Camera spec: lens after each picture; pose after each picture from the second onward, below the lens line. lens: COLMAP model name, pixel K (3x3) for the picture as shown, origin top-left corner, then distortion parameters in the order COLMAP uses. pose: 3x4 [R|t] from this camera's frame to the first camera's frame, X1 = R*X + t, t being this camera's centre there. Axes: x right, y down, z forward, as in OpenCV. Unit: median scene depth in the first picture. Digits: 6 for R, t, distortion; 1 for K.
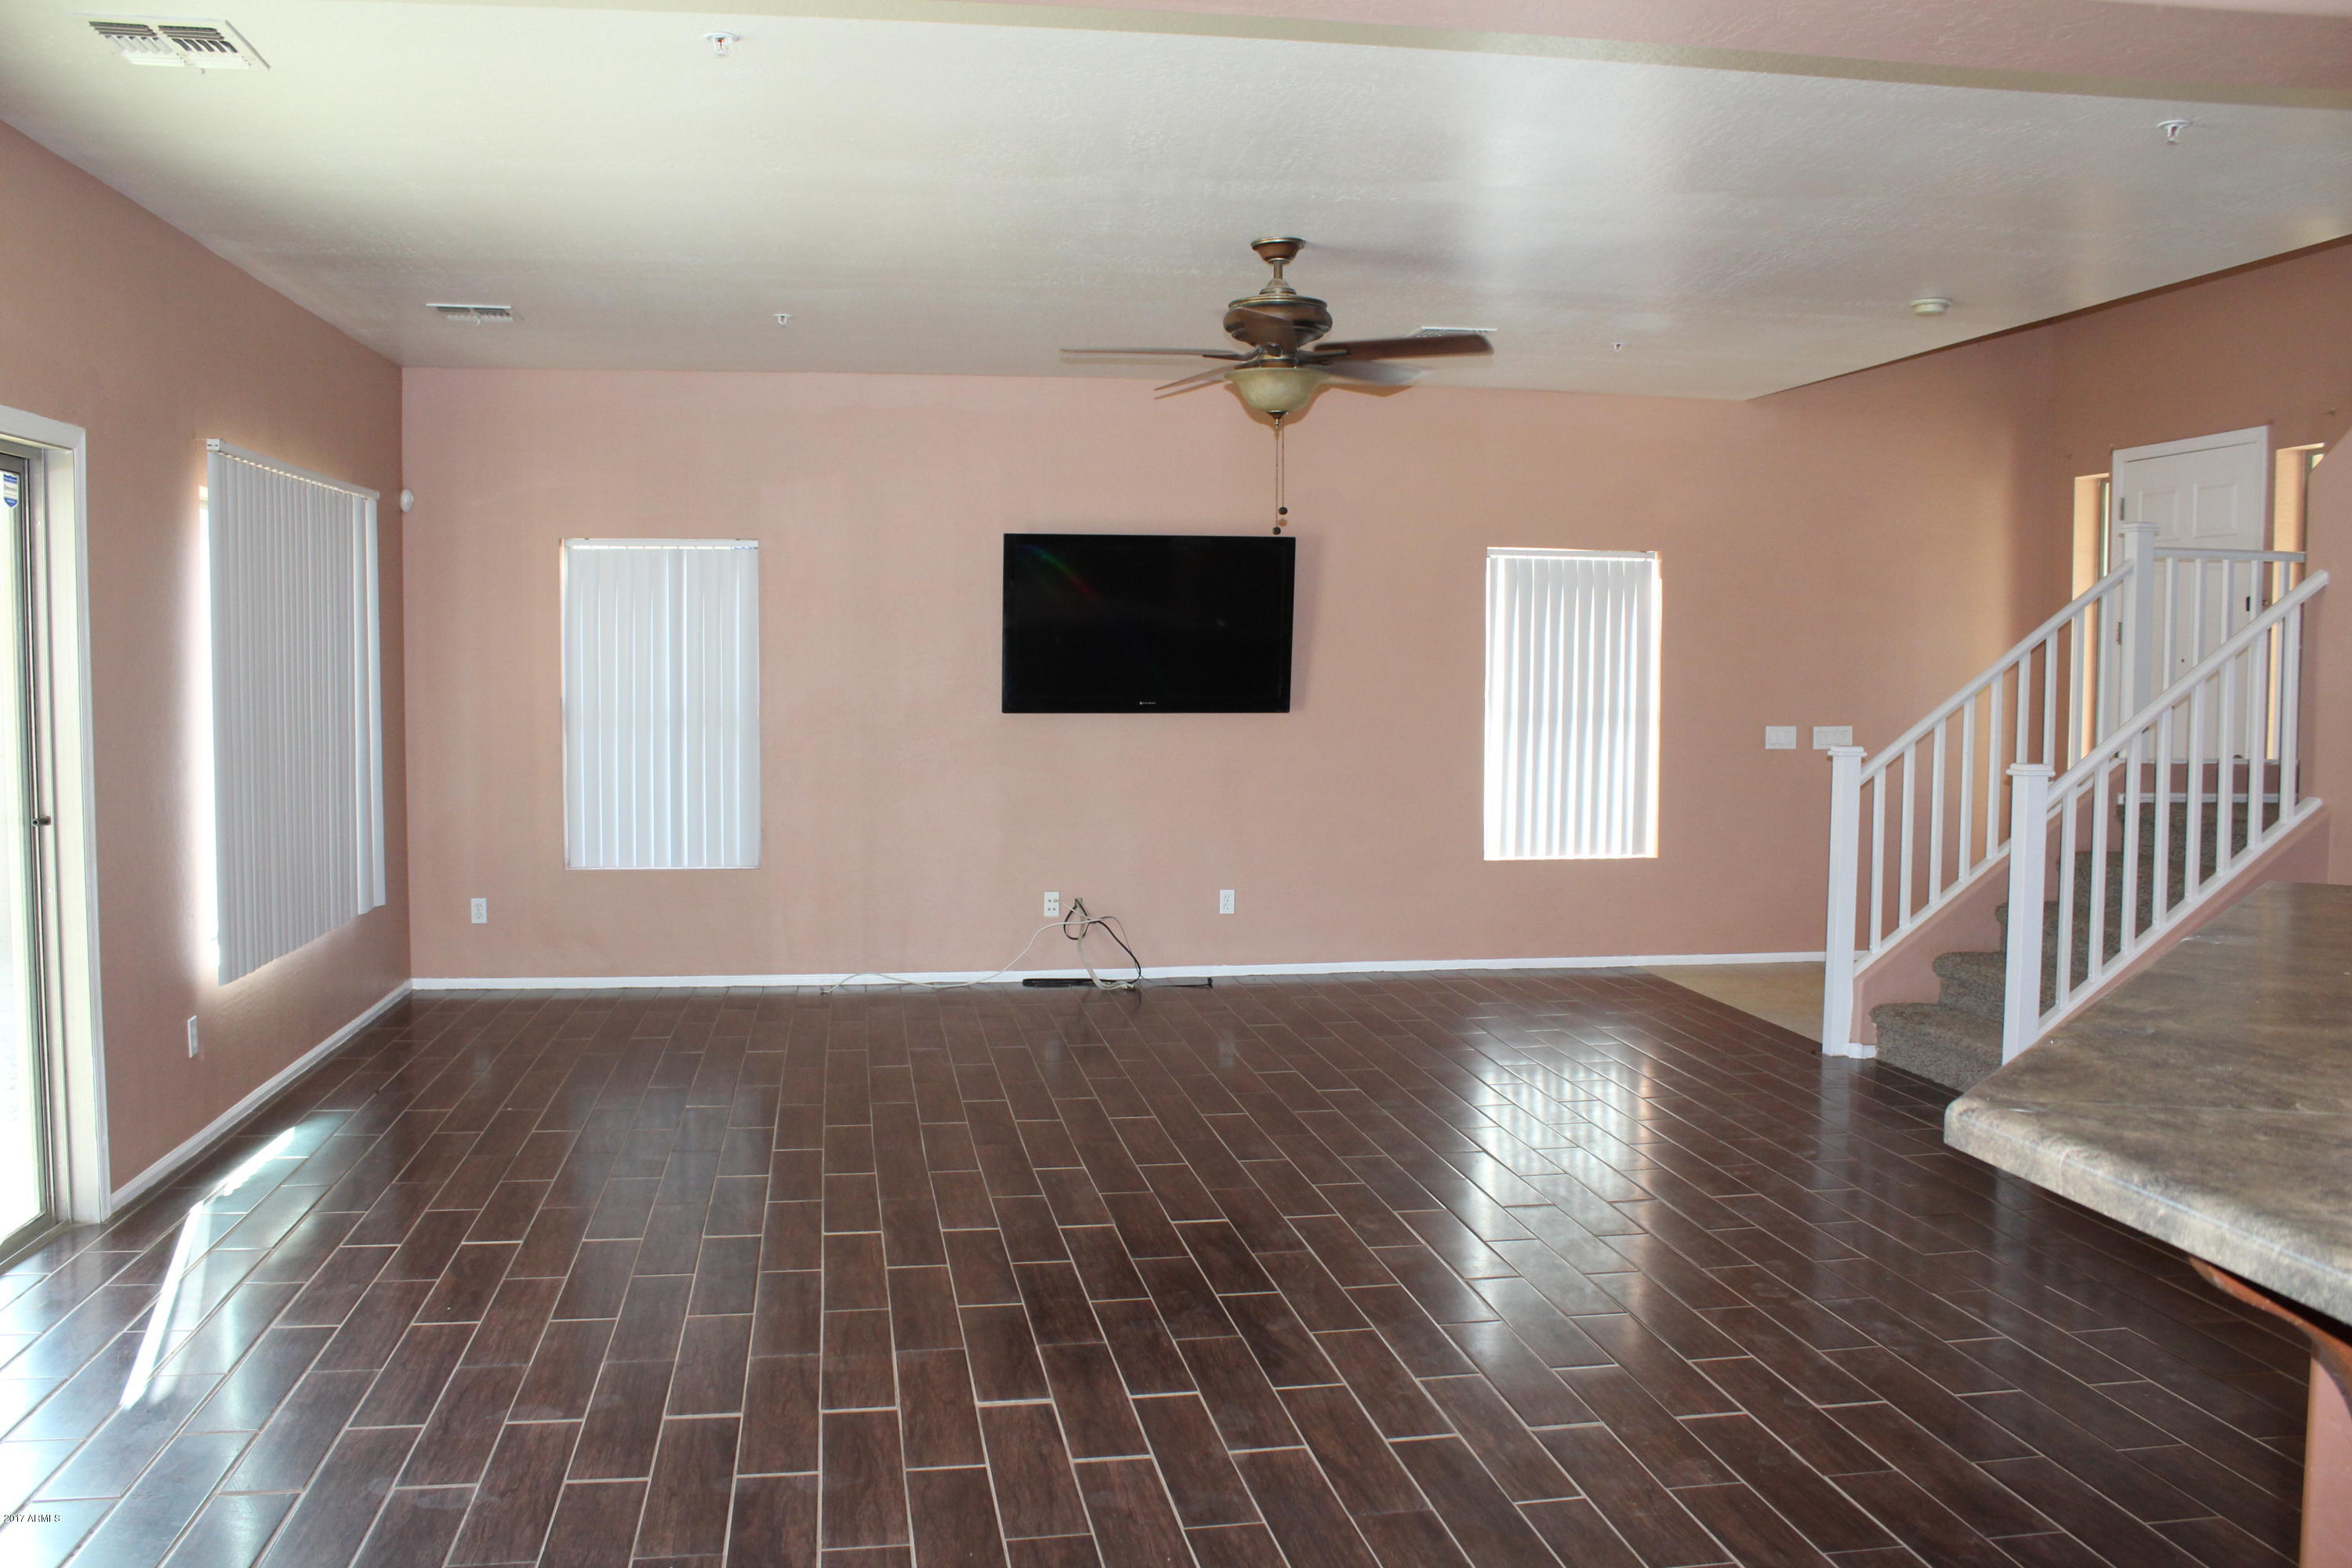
lens RADIAL K [[1962.5, 0, 1160.0], [0, 1962.5, 777.3], [0, 0, 1]] dist [-0.164089, 0.144180]
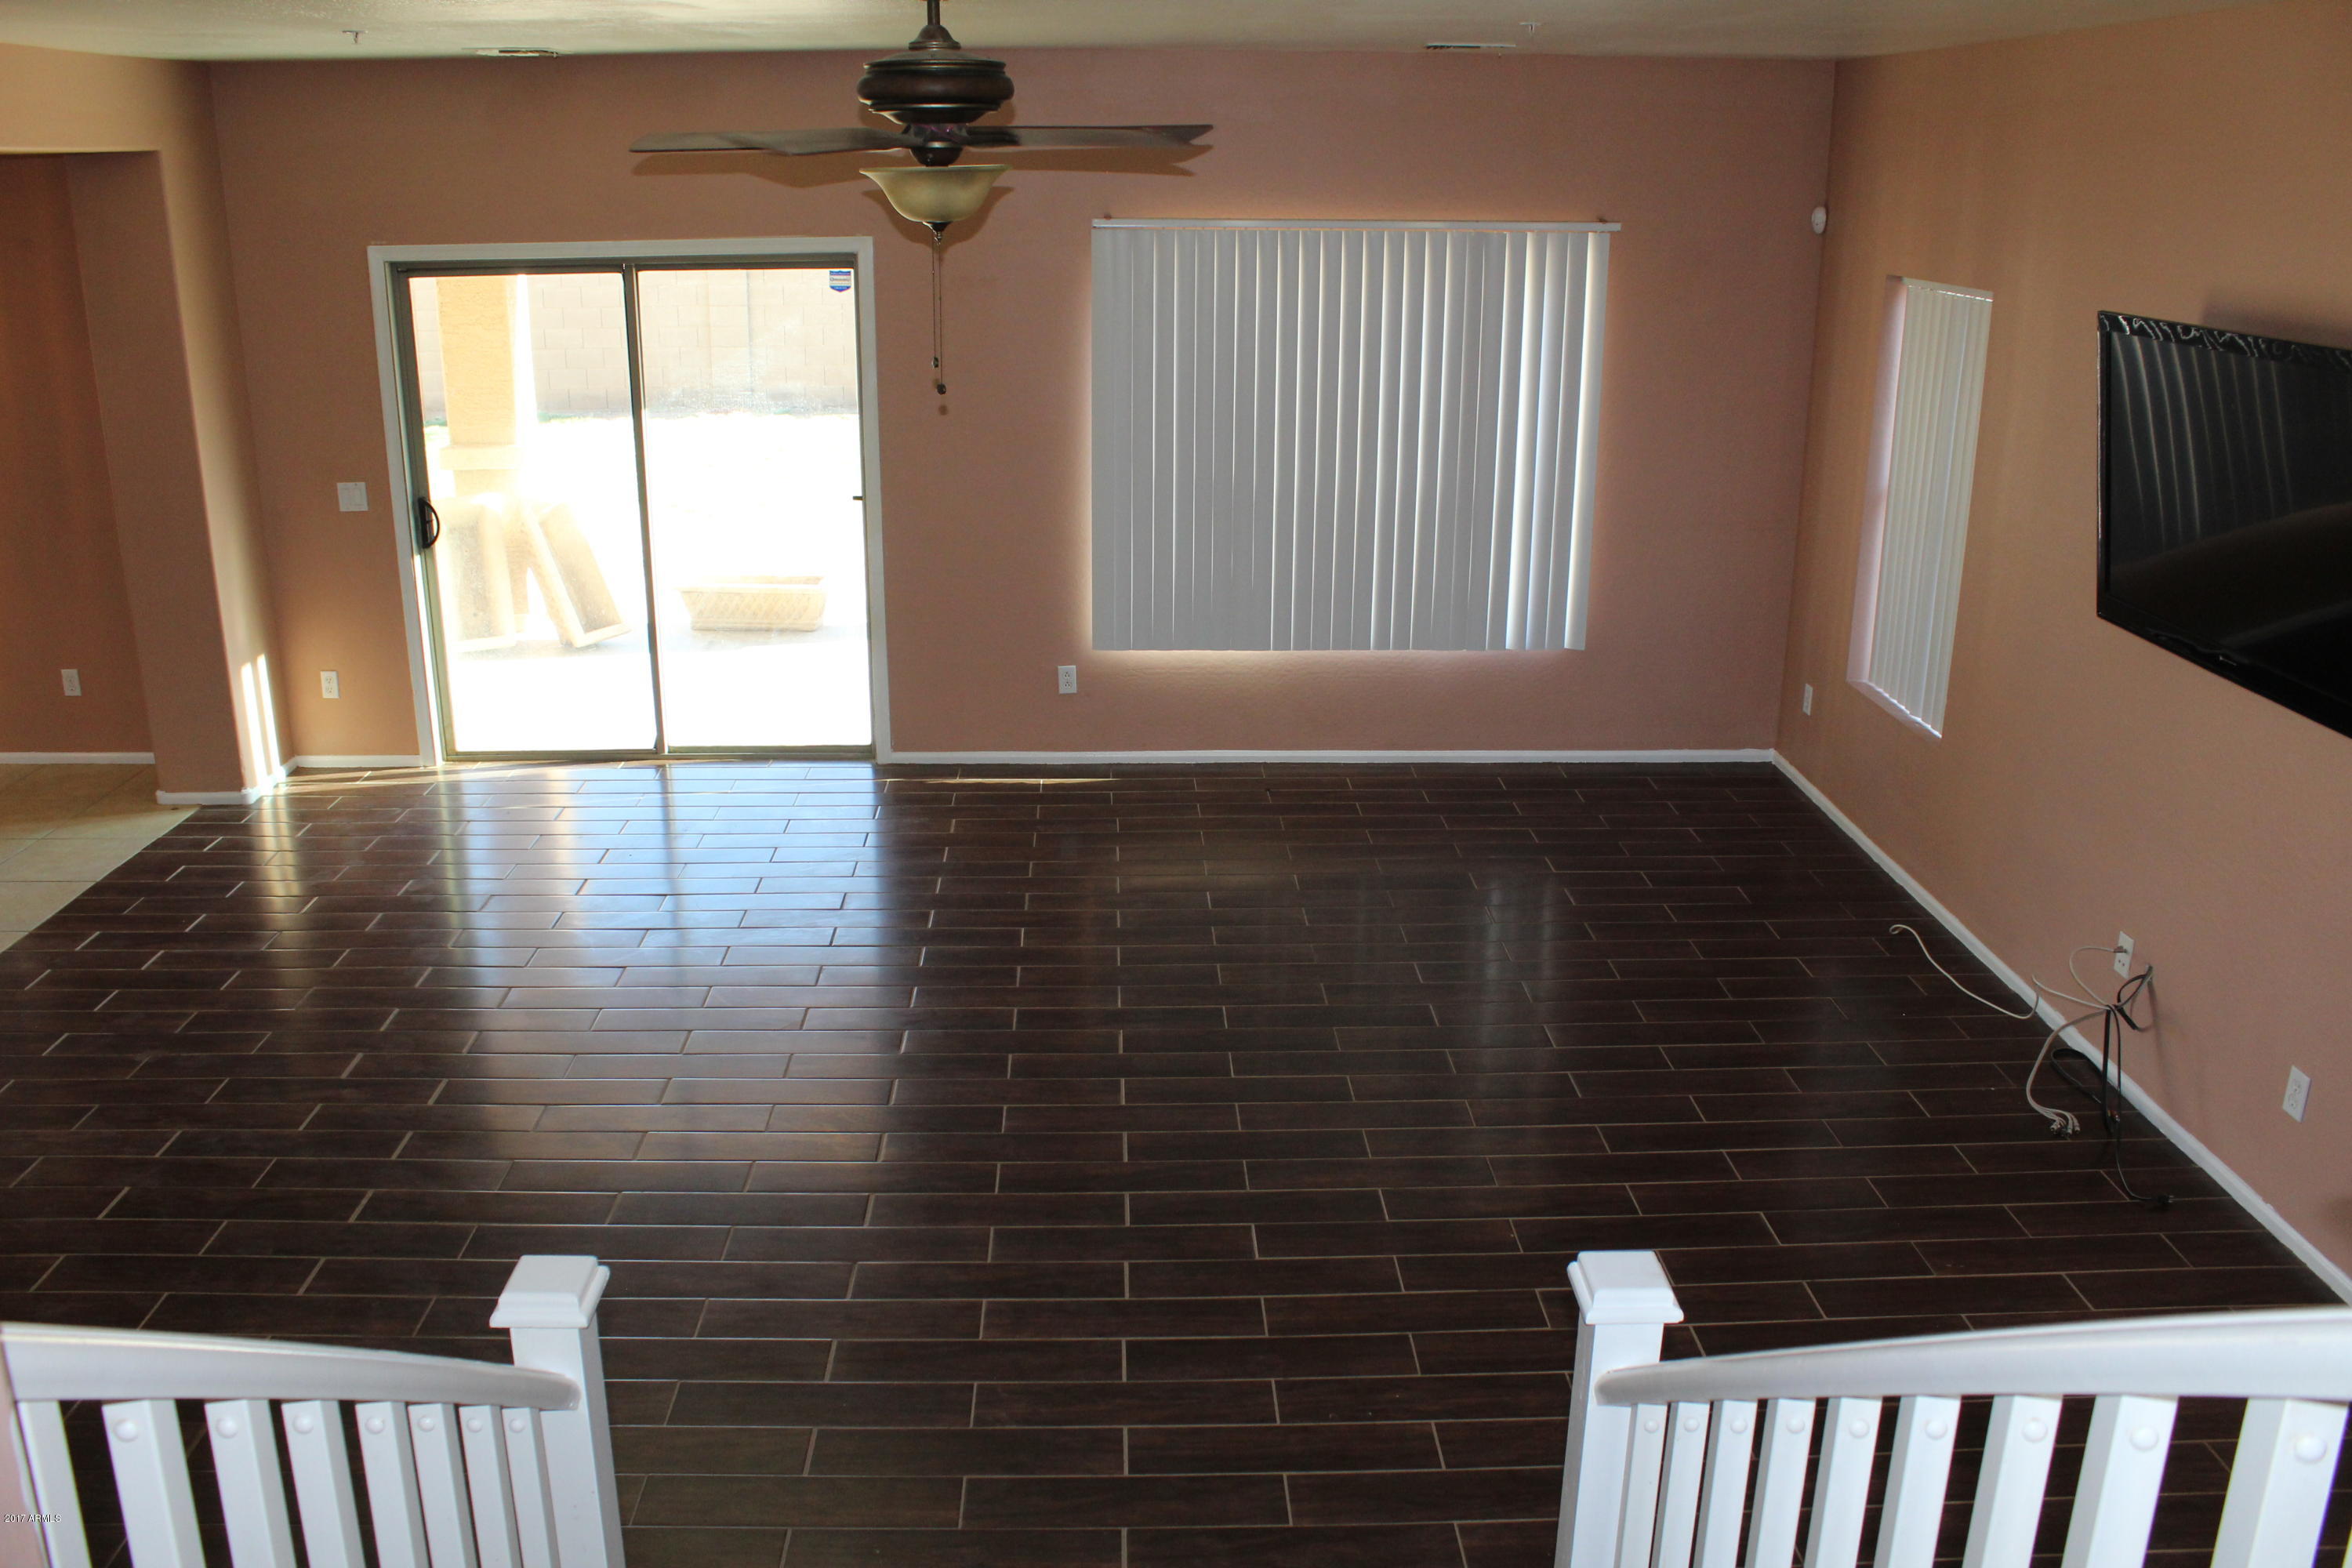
lens RADIAL K [[1962.5, 0, 1160.0], [0, 1962.5, 777.3], [0, 0, 1]] dist [-0.164089, 0.144180]
pose [[-0.125749, 0.294081, -0.947472, 1.022115], [-0.066671, 0.950389, 0.303835, -0.273894], [0.989819, 0.101376, -0.099903, 1.493004]]
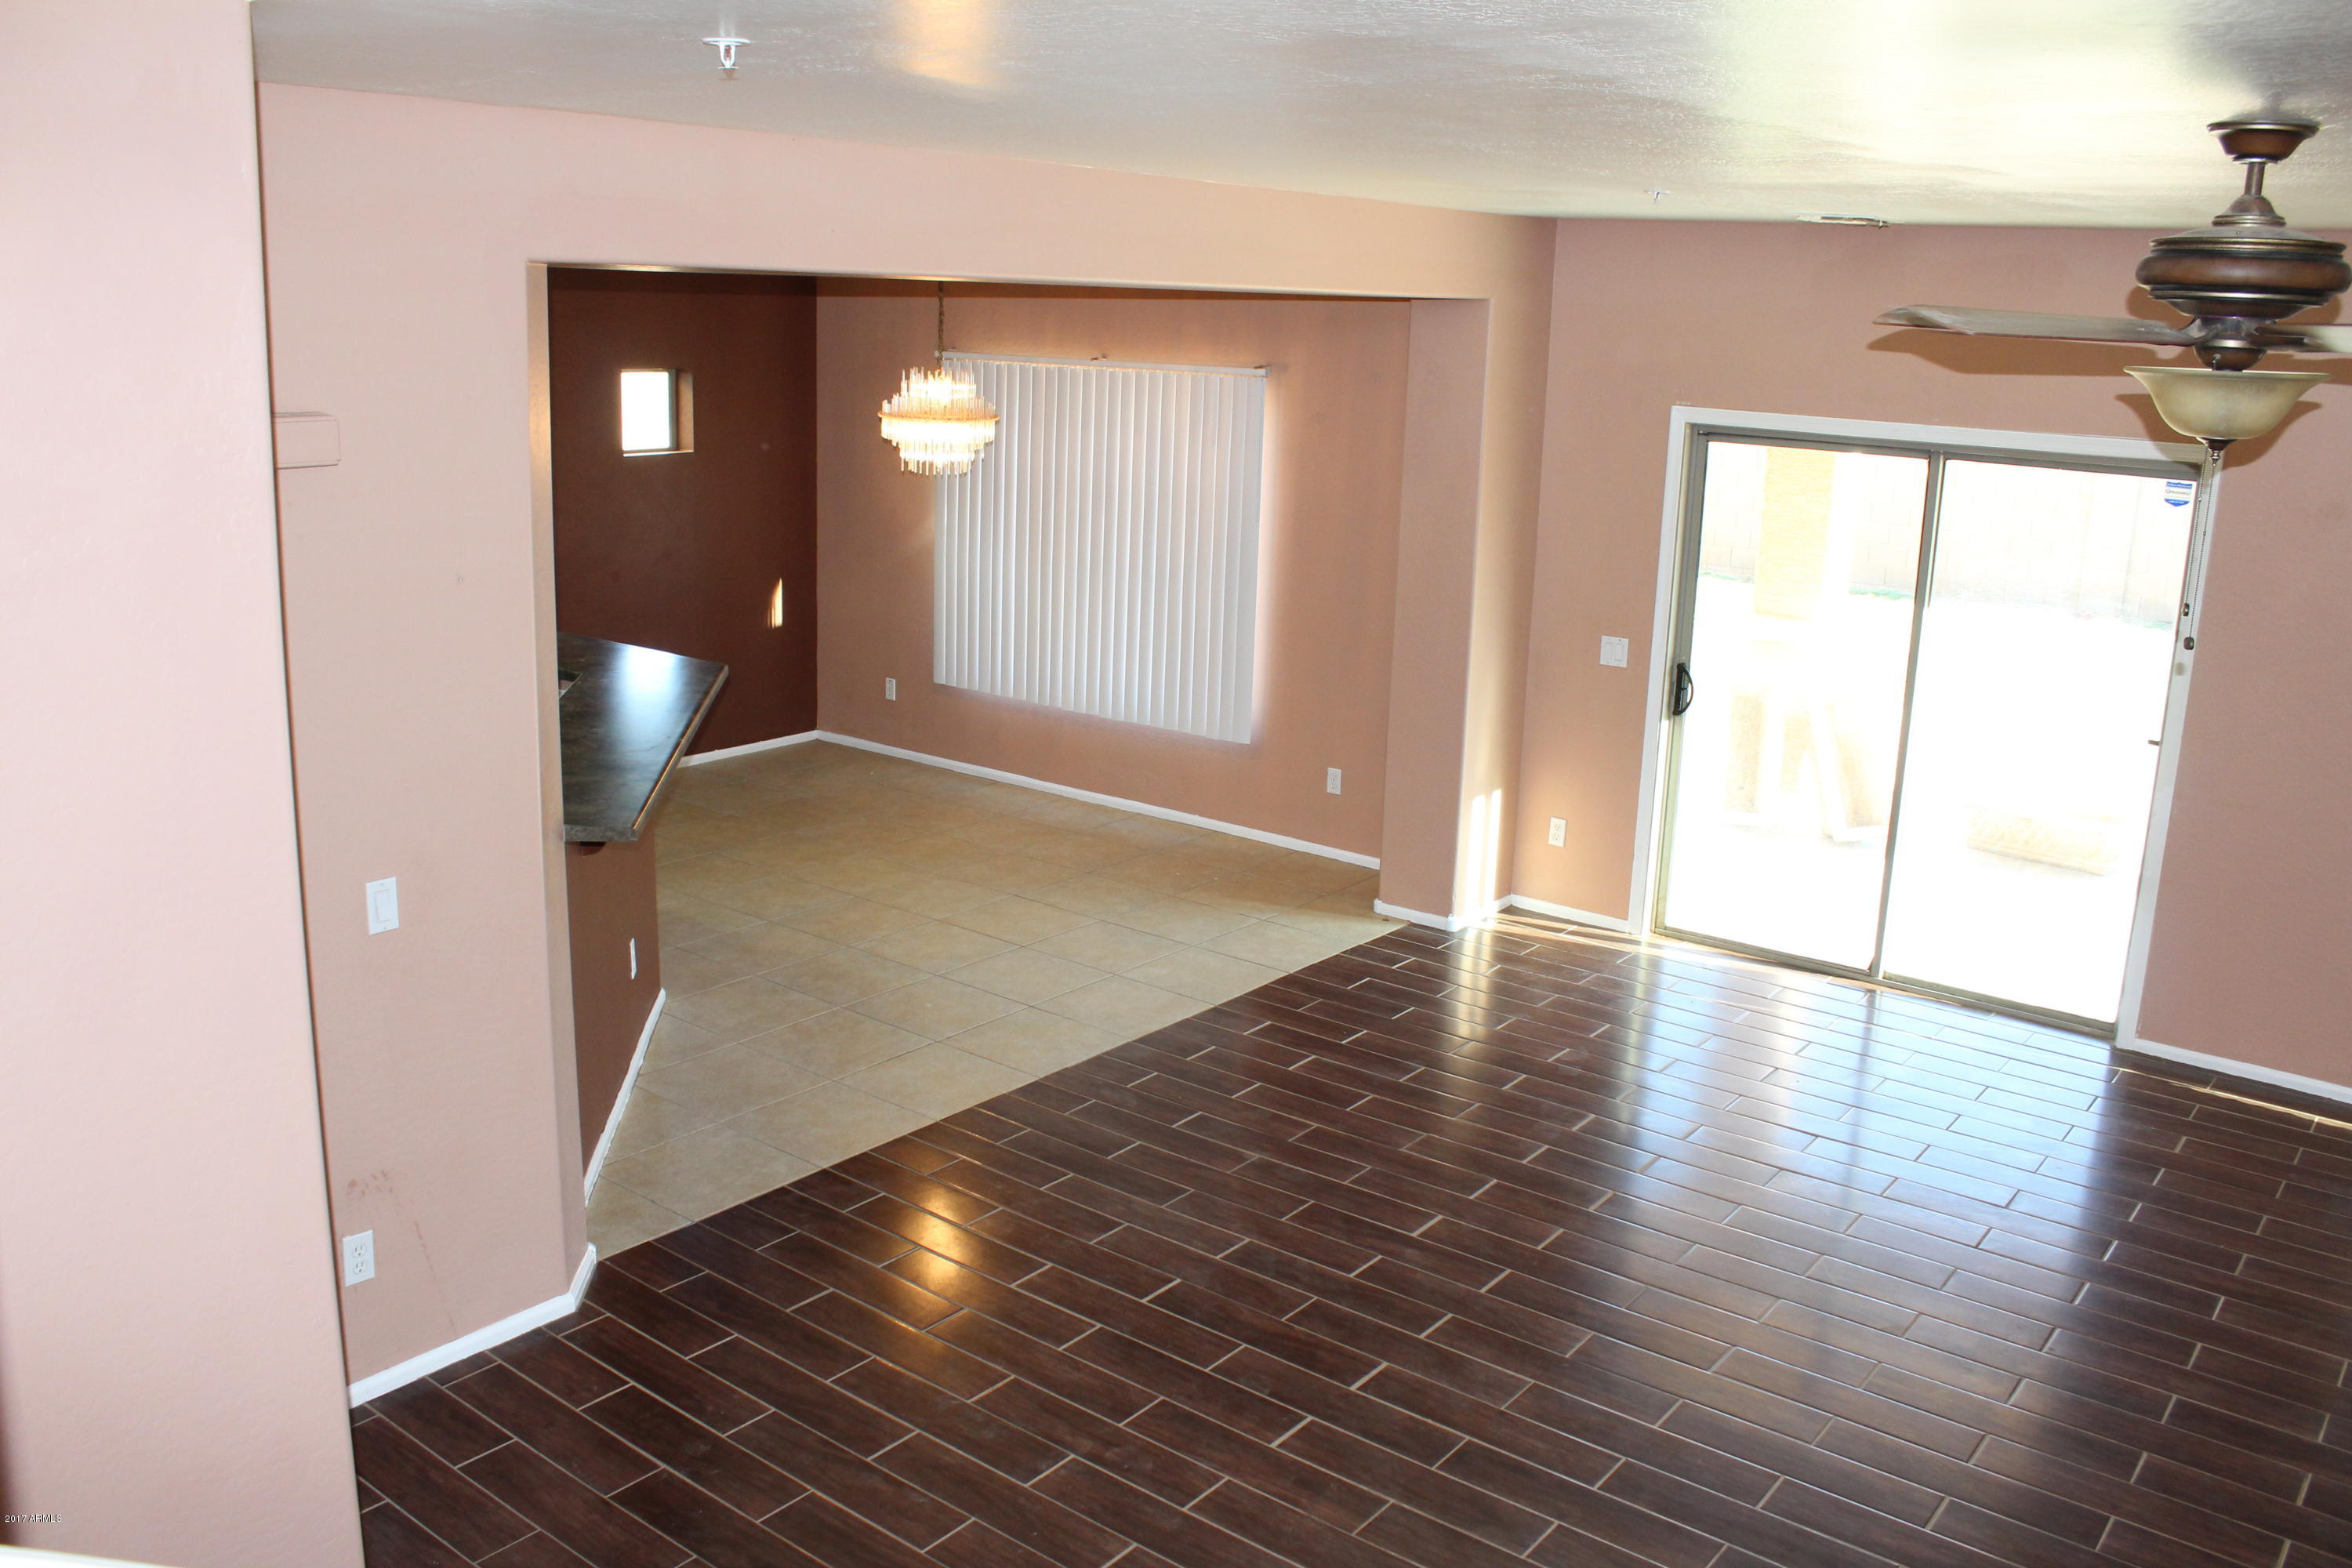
lens RADIAL K [[1962.5, 0, 1160.0], [0, 1962.5, 777.3], [0, 0, 1]] dist [-0.164089, 0.144180]
pose [[-0.733796, 0.129661, -0.666882, 0.882541], [-0.081054, 0.957898, 0.275429, -0.280261], [0.674518, 0.256162, -0.692392, 1.530050]]
